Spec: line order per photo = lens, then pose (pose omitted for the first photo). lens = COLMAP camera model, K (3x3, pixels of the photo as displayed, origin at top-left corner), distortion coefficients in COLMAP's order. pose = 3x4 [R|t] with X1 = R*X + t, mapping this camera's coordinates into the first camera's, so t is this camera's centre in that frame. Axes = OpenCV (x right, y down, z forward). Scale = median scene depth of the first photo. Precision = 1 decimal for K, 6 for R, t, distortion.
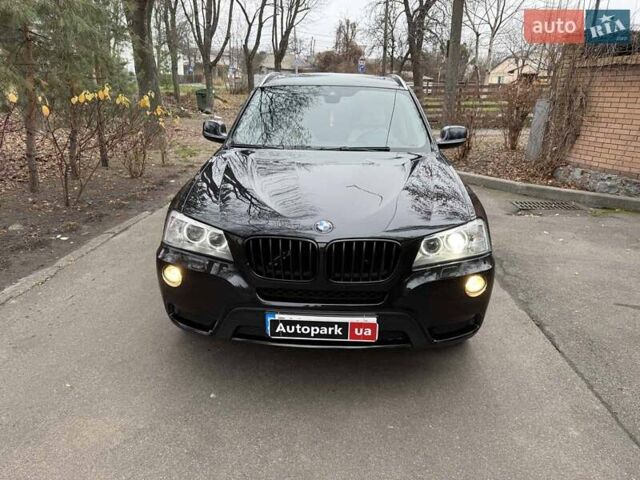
lens RADIAL K [[455.0, 0, 314.6], [0, 455.0, 242.2], [0, 0, 1]] dist [0.027335, -0.029050]
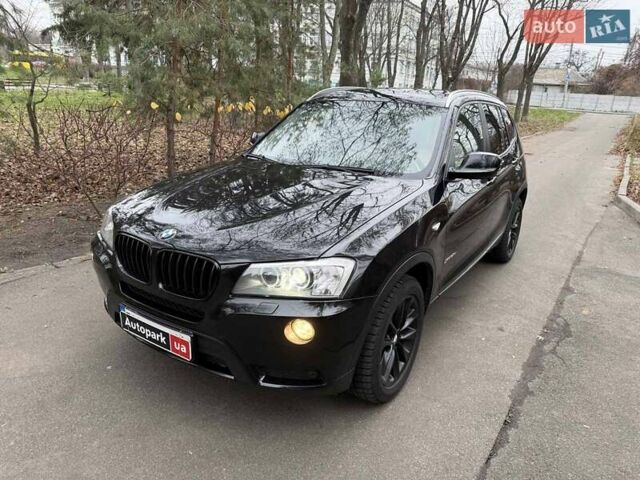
lens RADIAL K [[455.0, 0, 322.9], [0, 455.0, 236.7], [0, 0, 1]] dist [0.027335, -0.029050]
pose [[0.863534, 0.166308, -0.476079, 0.787154], [-0.184938, 0.982719, 0.007842, -0.098987], [0.469156, 0.081274, 0.879367, 0.260844]]
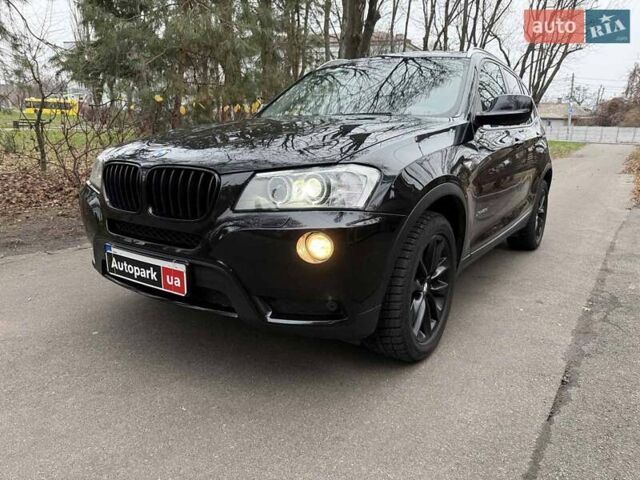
lens RADIAL K [[455.0, 0, 320.7], [0, 455.0, 237.4], [0, 0, 1]] dist [0.027335, -0.029050]
pose [[0.855632, 0.111449, -0.505444, 0.732294], [-0.170506, 0.982726, -0.071950, 0.131709], [0.488694, 0.147743, 0.859854, 0.405982]]
